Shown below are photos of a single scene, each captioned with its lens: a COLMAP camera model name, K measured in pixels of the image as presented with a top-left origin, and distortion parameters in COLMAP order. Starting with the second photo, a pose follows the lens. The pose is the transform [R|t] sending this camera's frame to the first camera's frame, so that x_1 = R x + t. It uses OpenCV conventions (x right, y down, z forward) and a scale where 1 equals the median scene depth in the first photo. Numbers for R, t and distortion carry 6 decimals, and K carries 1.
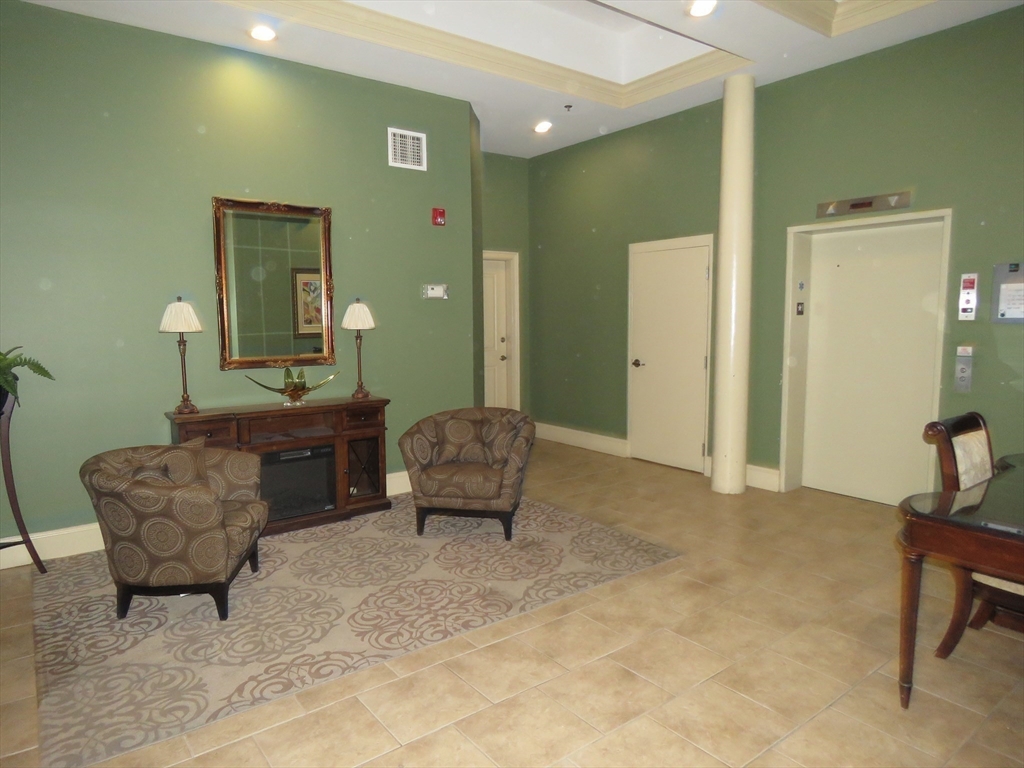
lens RADIAL K [[651.5, 0, 513.5], [0, 651.5, 382.3], [0, 0, 1]] dist [-0.004958, -0.005340]
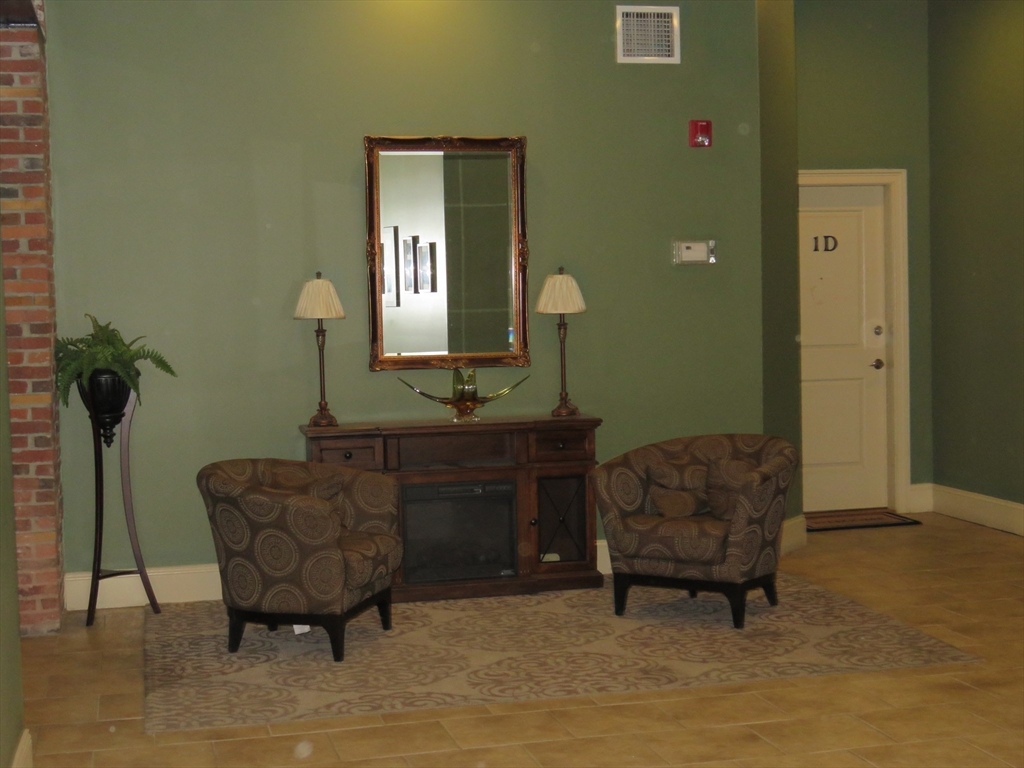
lens RADIAL K [[1599.2, 0, 512.0], [0, 1599.2, 384.0], [0, 0, 1]] dist [0.032166, 0.032304]
pose [[0.912585, 0.011328, -0.408731, 0.447754], [-0.027345, 0.999069, -0.033365, 0.054297], [0.407973, 0.041626, 0.912045, -0.595033]]
